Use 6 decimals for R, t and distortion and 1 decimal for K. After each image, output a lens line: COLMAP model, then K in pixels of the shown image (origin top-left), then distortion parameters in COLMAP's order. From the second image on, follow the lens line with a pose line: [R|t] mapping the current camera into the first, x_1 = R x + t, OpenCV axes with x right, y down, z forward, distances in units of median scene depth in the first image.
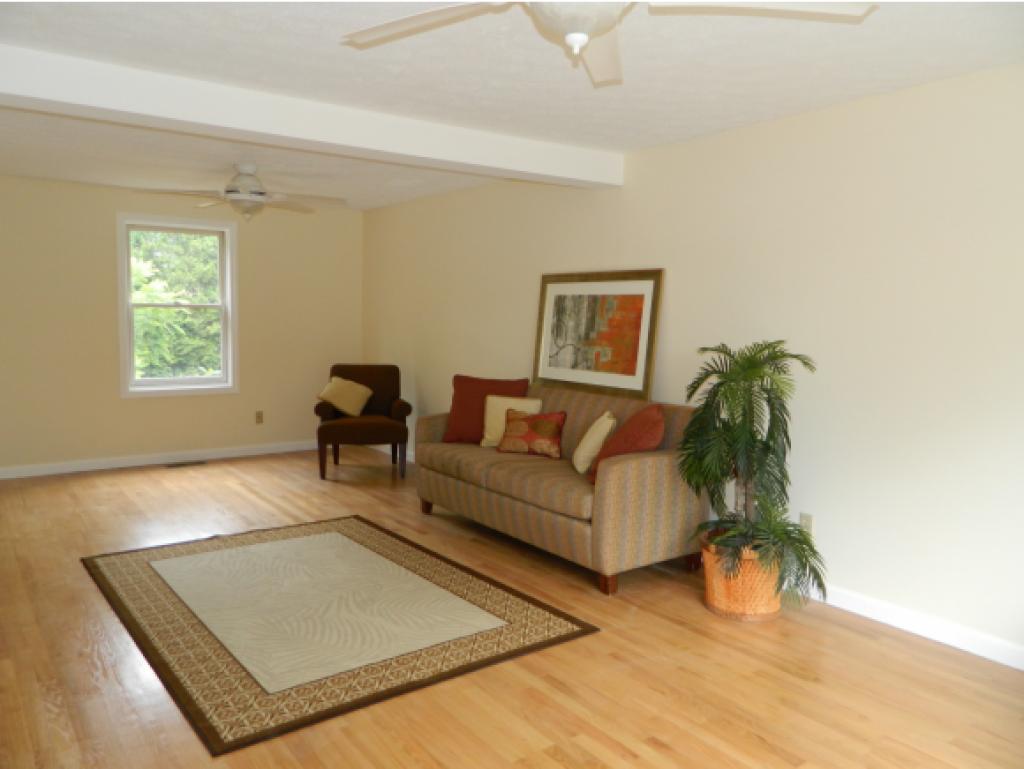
lens RADIAL K [[786.1, 0, 509.7], [0, 786.1, 378.7], [0, 0, 1]] dist [0.024627, 0.018294]
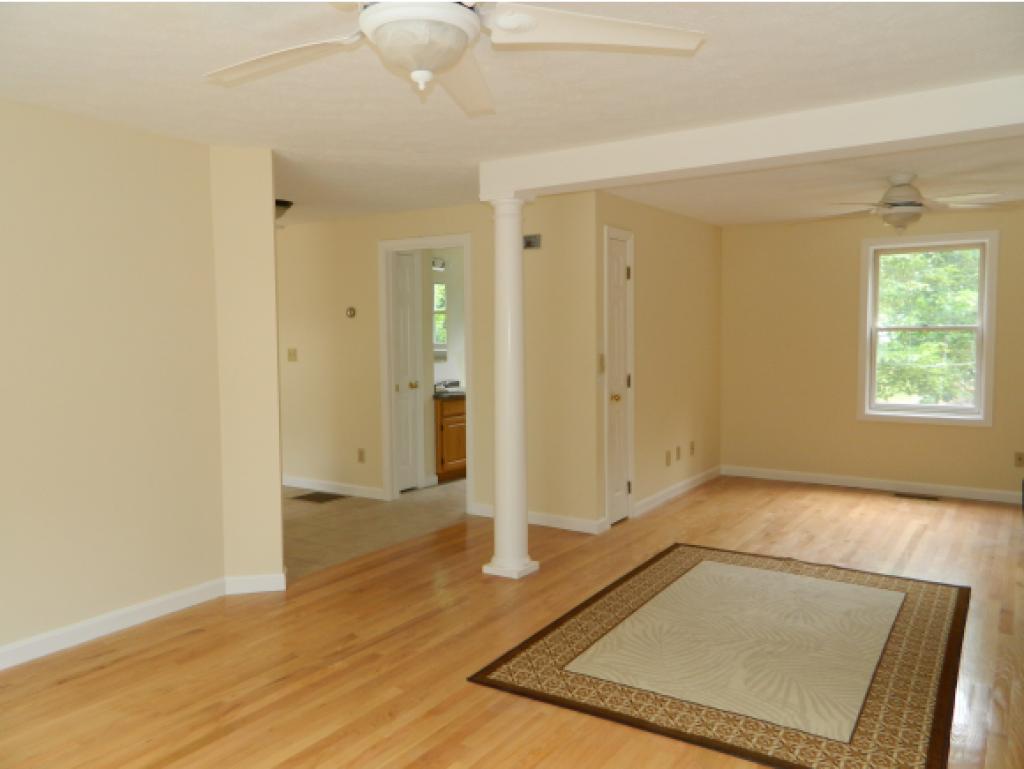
lens RADIAL K [[786.1, 0, 506.1], [0, 786.1, 388.5], [0, 0, 1]] dist [0.024627, 0.018294]
pose [[0.346746, 0.050394, -0.936604, 0.632139], [-0.065819, 0.997401, 0.029297, -0.033591], [0.935647, 0.051488, 0.349161, 0.437065]]
